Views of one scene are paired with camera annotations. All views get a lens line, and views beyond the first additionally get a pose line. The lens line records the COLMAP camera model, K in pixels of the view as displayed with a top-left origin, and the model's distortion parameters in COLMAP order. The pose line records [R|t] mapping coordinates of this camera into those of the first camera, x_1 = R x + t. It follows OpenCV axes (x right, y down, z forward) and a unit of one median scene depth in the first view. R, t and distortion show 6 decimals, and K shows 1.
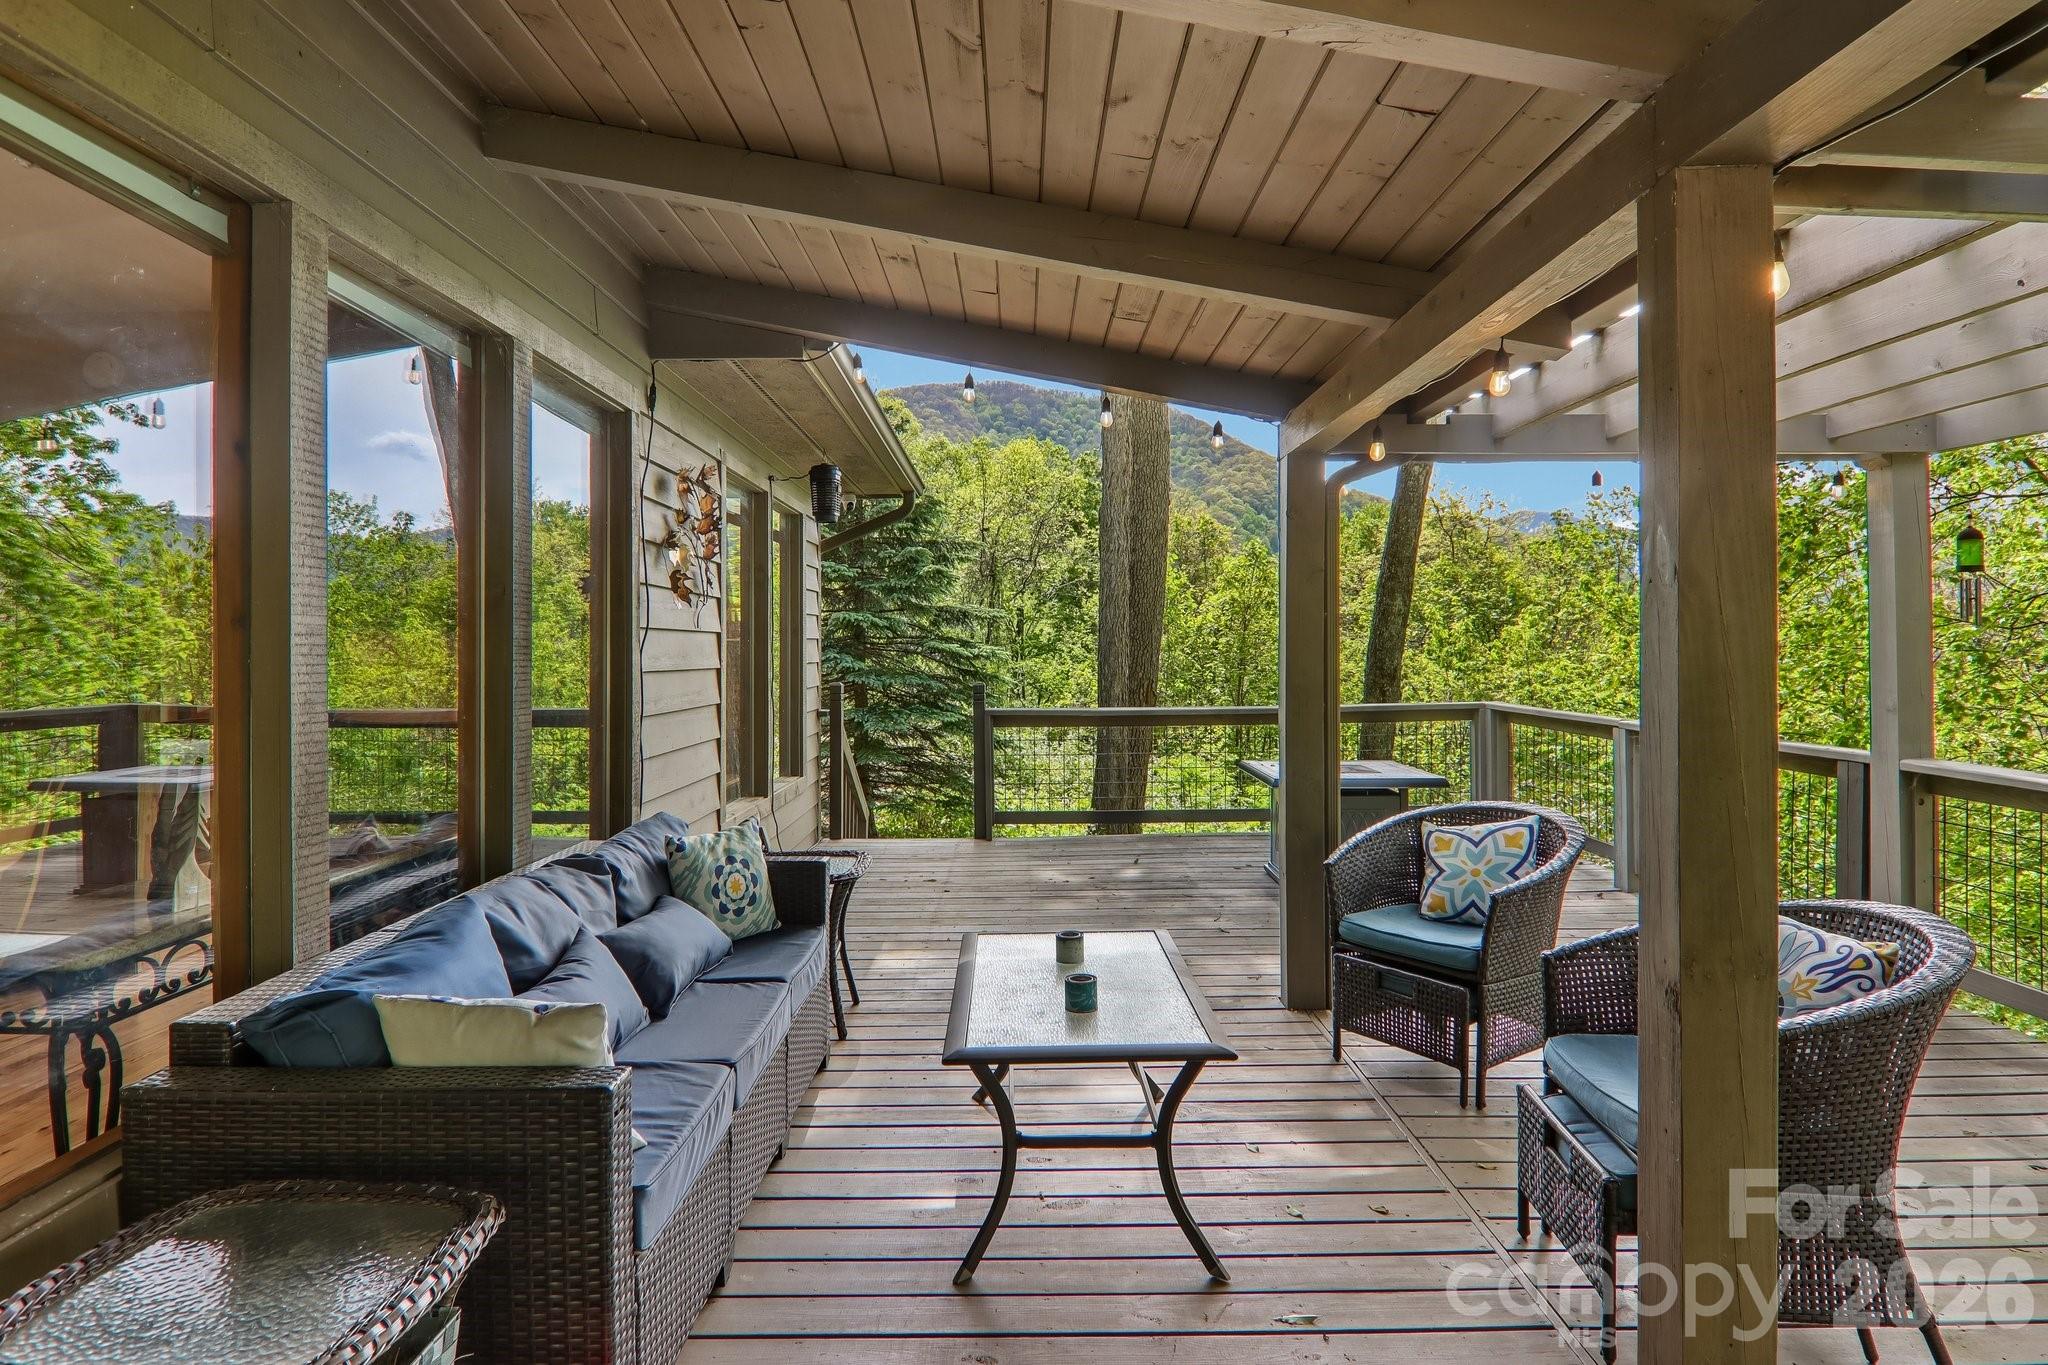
lens RADIAL K [[1158.4, 0, 1030.6], [0, 1158.4, 728.1], [0, 0, 1]] dist [-0.007680, -0.004083]
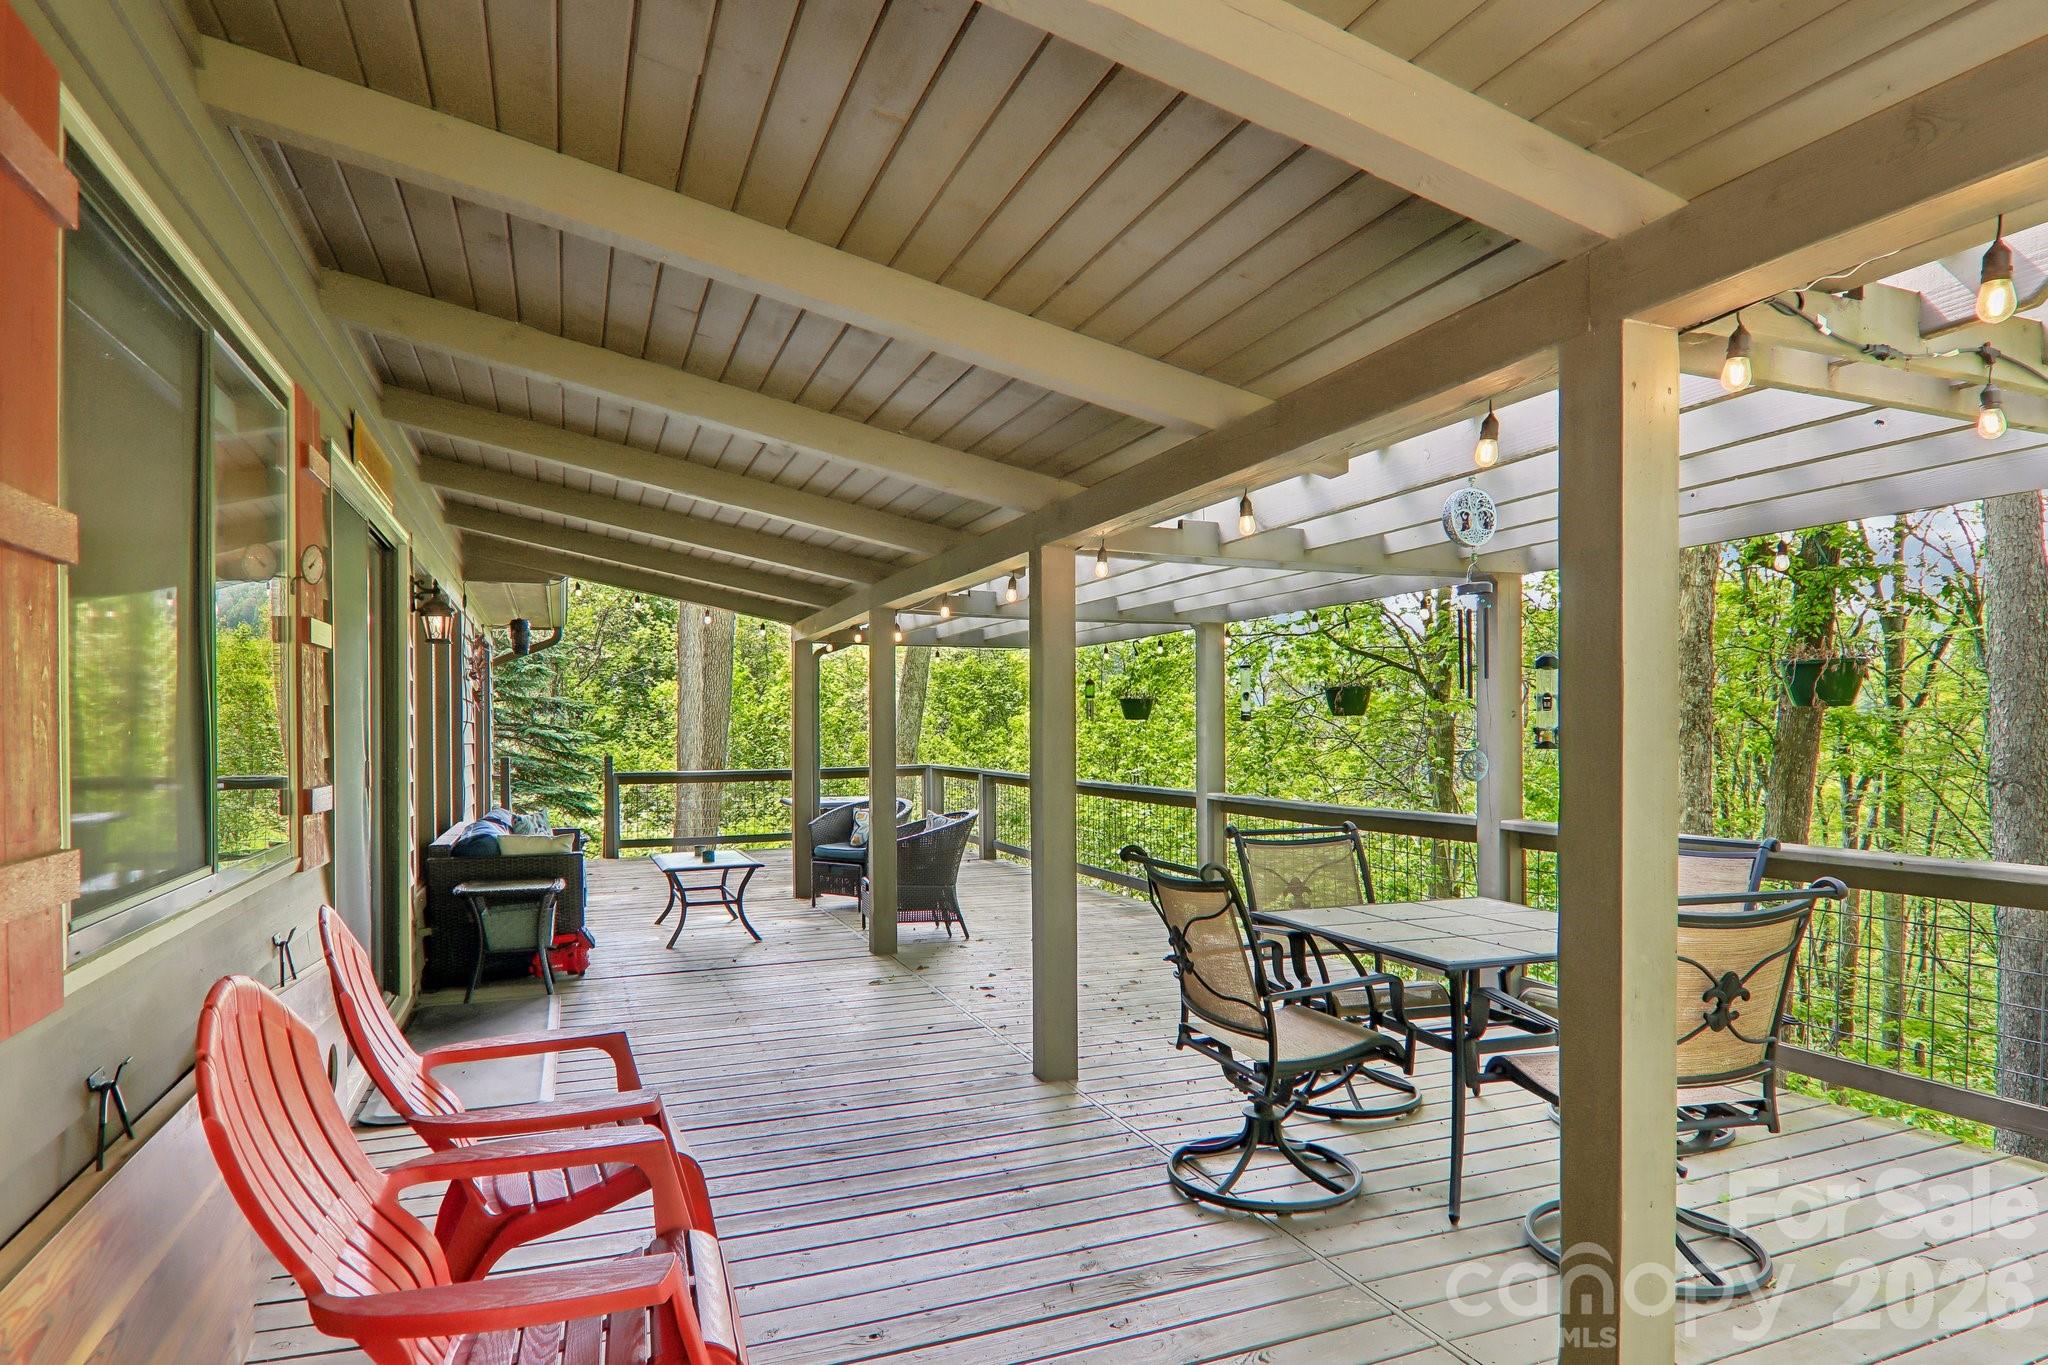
lens RADIAL K [[1158.4, 0, 1030.6], [0, 1158.4, 728.1], [0, 0, 1]] dist [-0.007680, -0.004083]
pose [[0.931909, 0.000909, 0.362690, -0.022579], [0.026117, 0.997233, -0.069605, 0.012901], [-0.361749, 0.074338, 0.929307, -0.171664]]
